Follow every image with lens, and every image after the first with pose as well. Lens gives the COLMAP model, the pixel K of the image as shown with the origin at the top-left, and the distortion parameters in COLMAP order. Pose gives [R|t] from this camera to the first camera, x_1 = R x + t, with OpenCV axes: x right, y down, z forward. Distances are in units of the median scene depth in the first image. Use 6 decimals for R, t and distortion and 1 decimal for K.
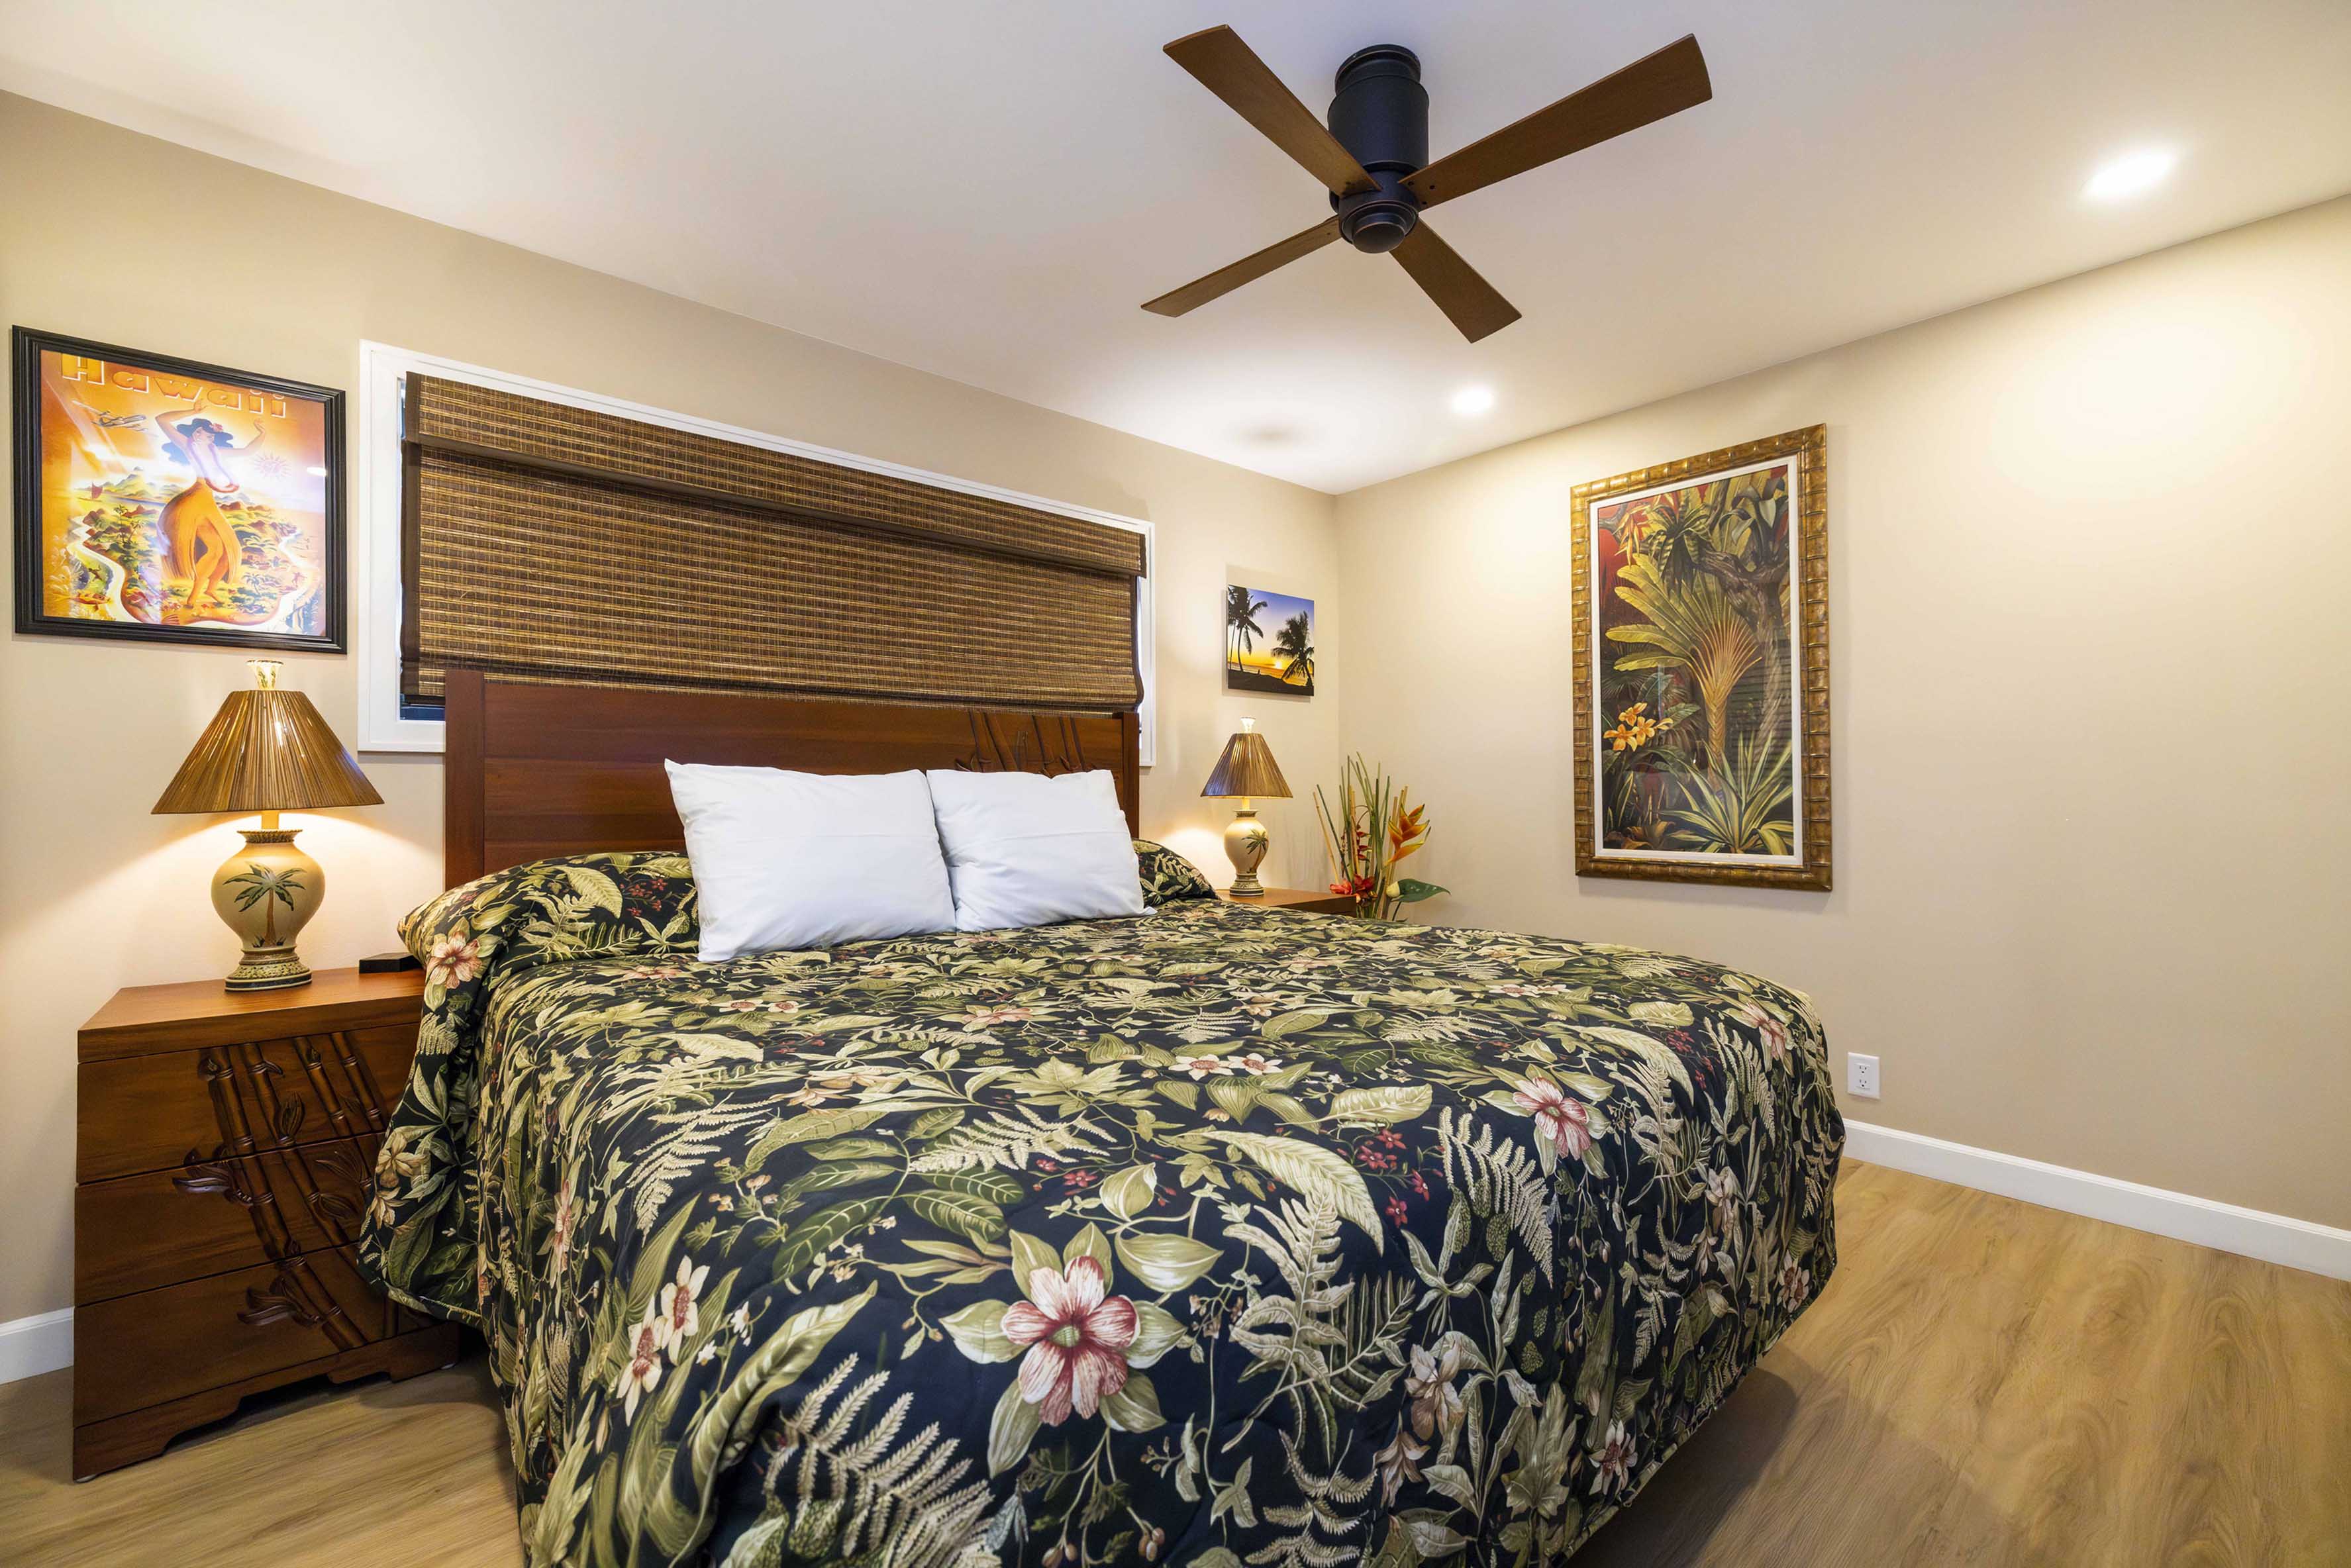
lens RADIAL K [[968.7, 0, 1173.4], [0, 968.7, 787.9], [0, 0, 1]] dist [0.001070, 0.000108]
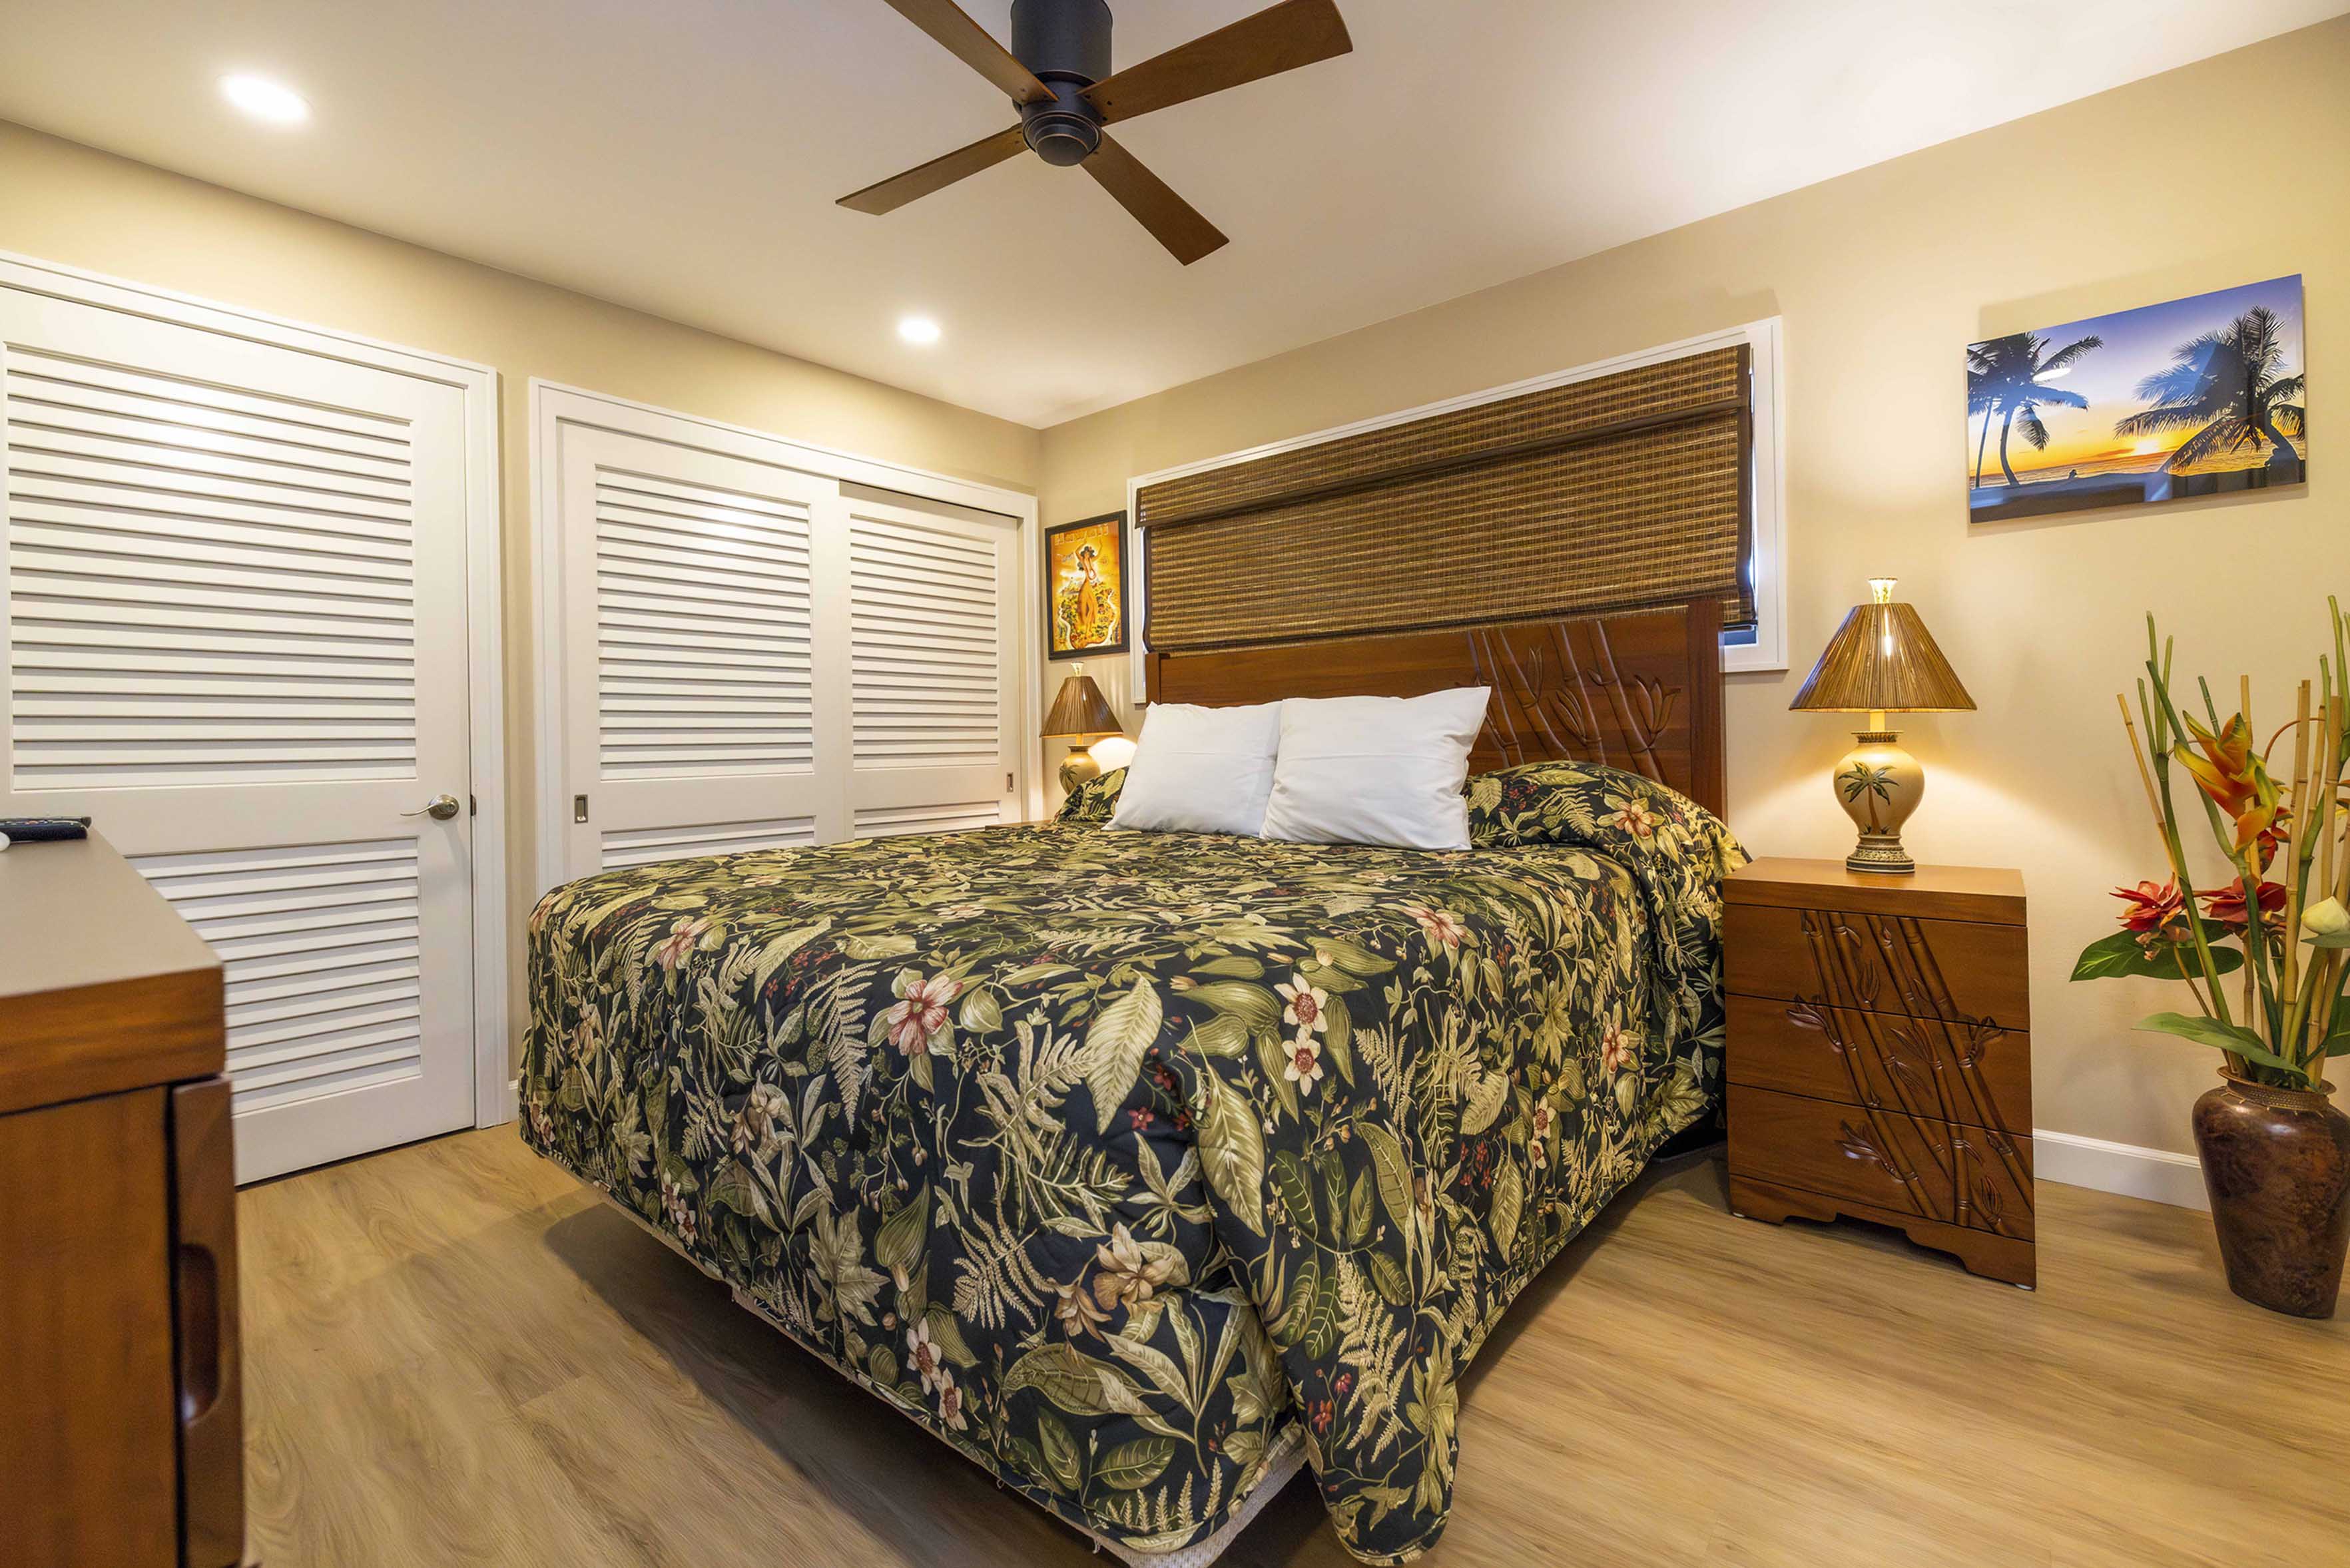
lens RADIAL K [[997.8, 0, 1182.7], [0, 997.8, 746.2], [0, 0, 1]] dist [-0.000088, 0.000406]
pose [[0.164006, 0.001856, -0.986458, 0.957573], [0.020471, 0.999776, 0.005285, 0.031178], [0.986247, -0.021060, 0.163931, 0.722723]]
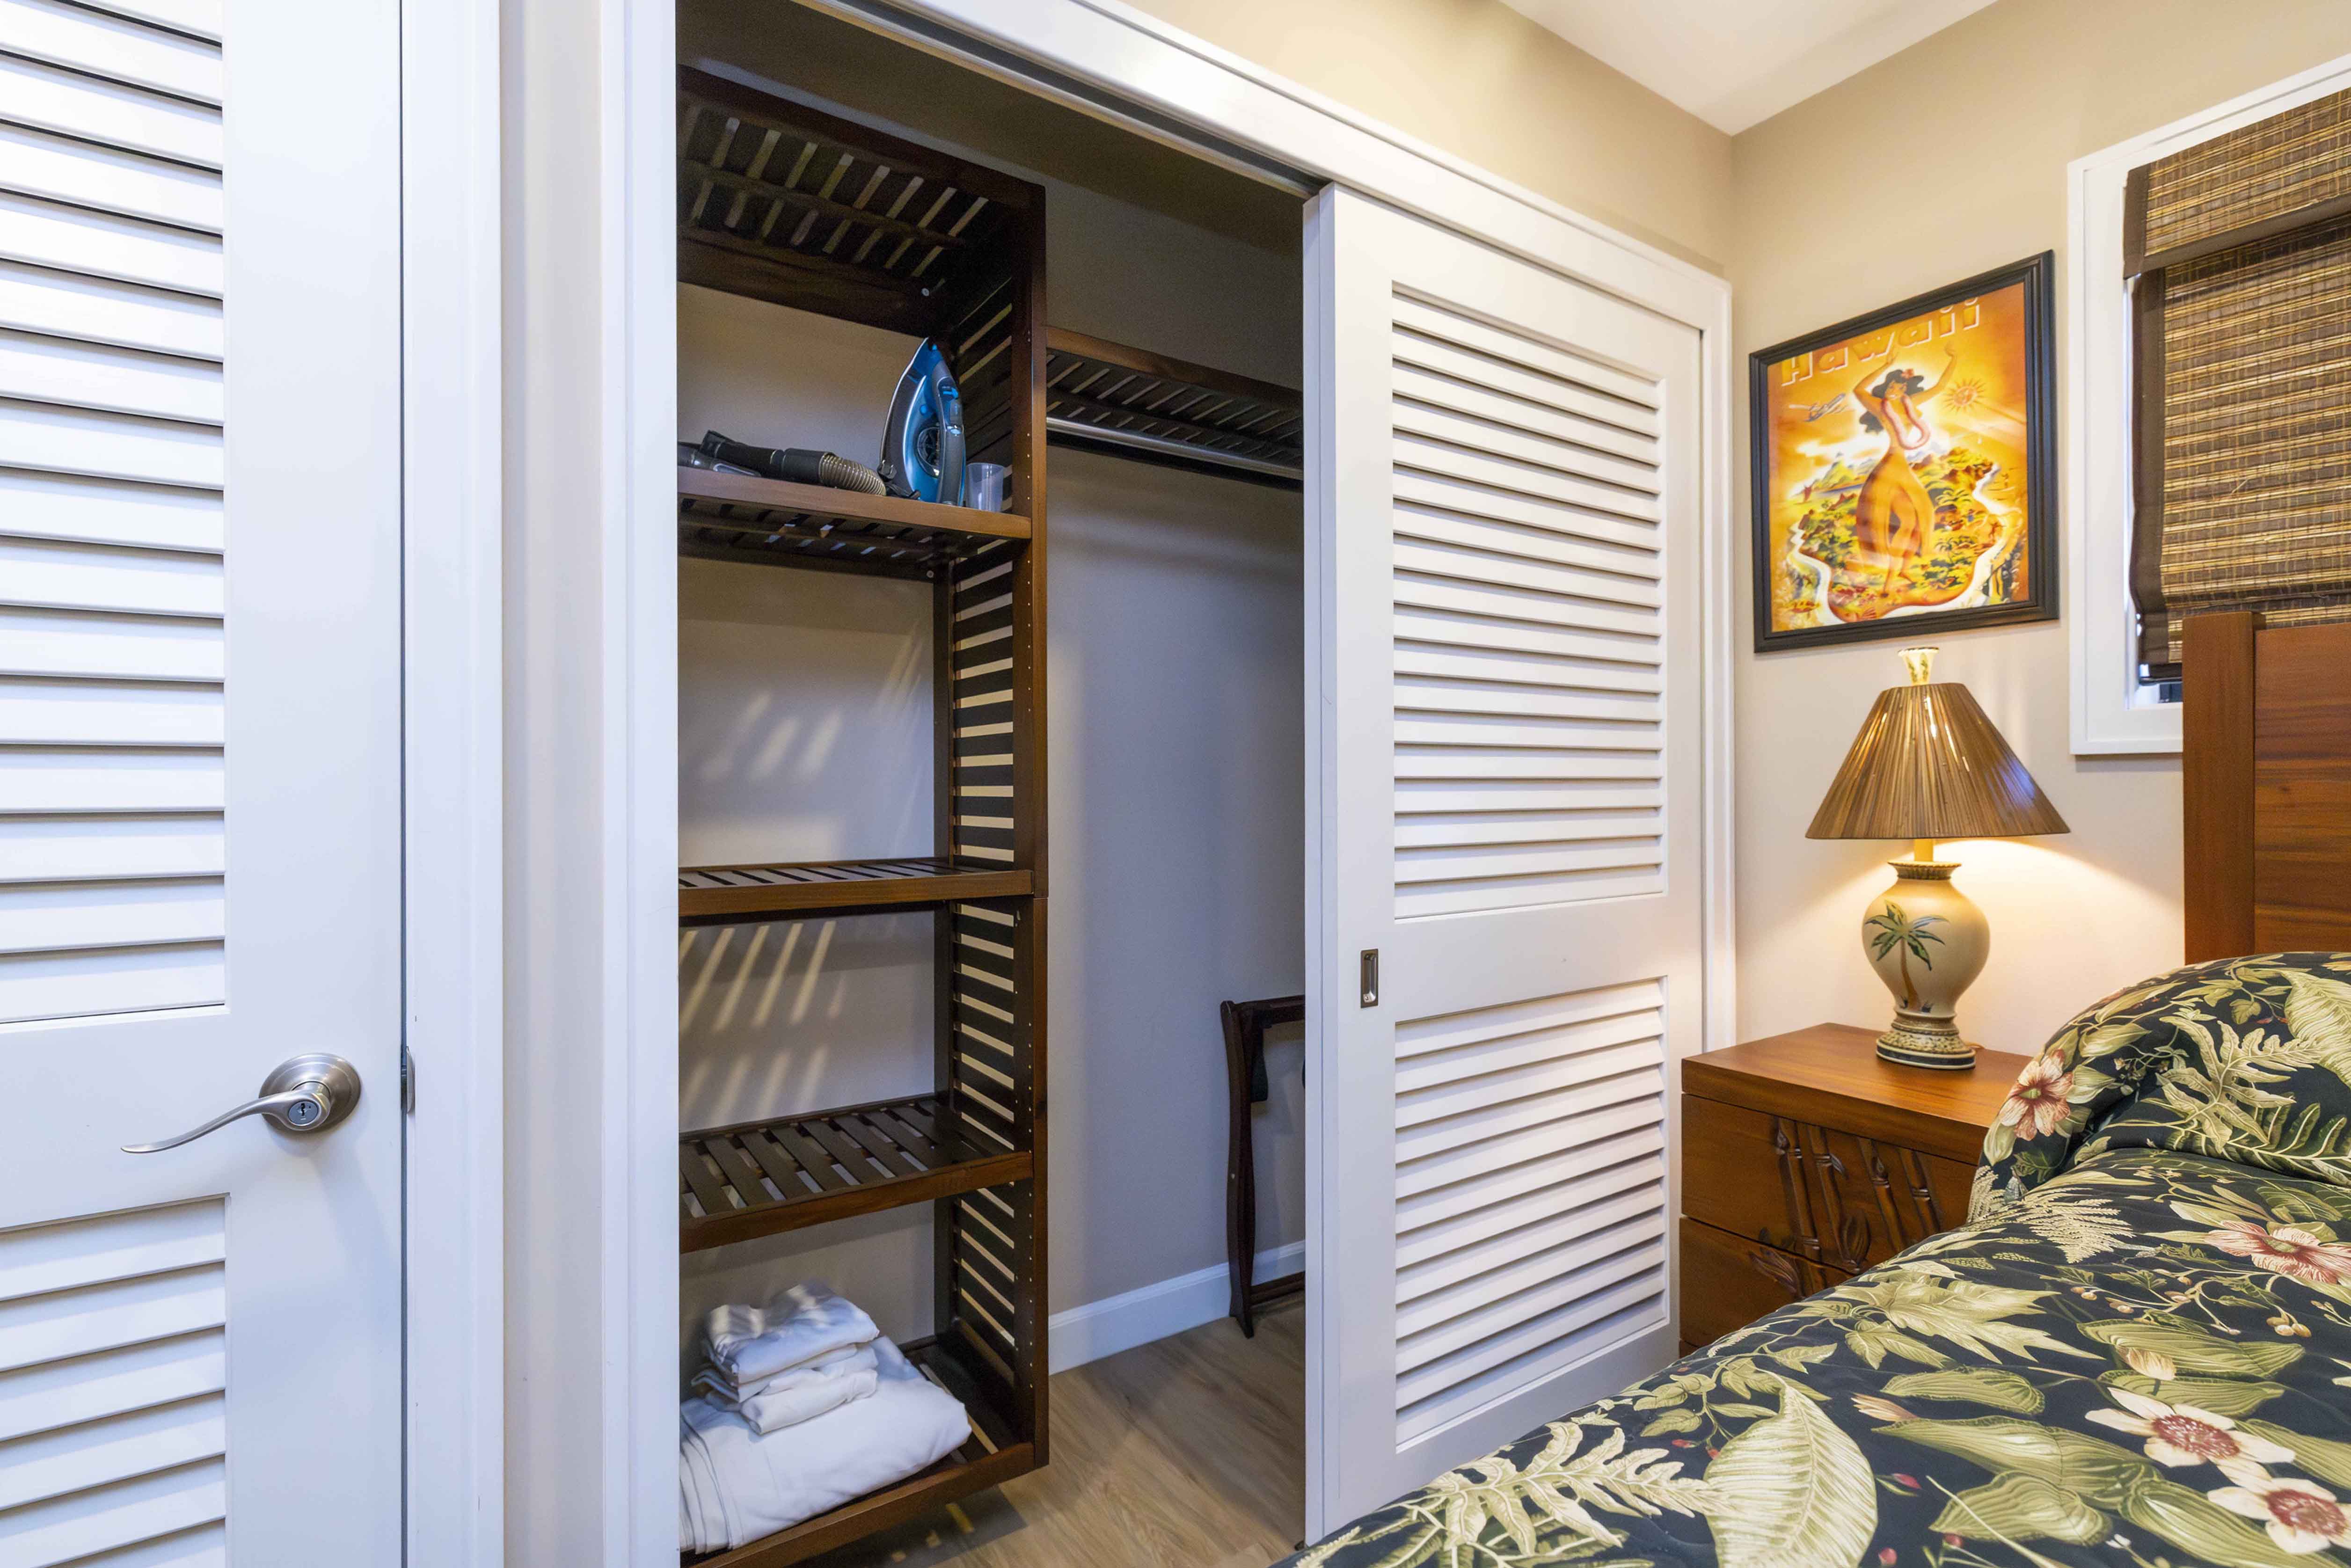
lens RADIAL K [[1081.3, 0, 1172.9], [0, 1081.3, 789.3], [0, 0, 1]] dist [-0.002501, -0.000348]
pose [[-0.130336, 0.004002, -0.991462, 0.013135], [0.008152, 0.999962, 0.002964, -0.019461], [0.991436, -0.007696, -0.130364, 0.424215]]
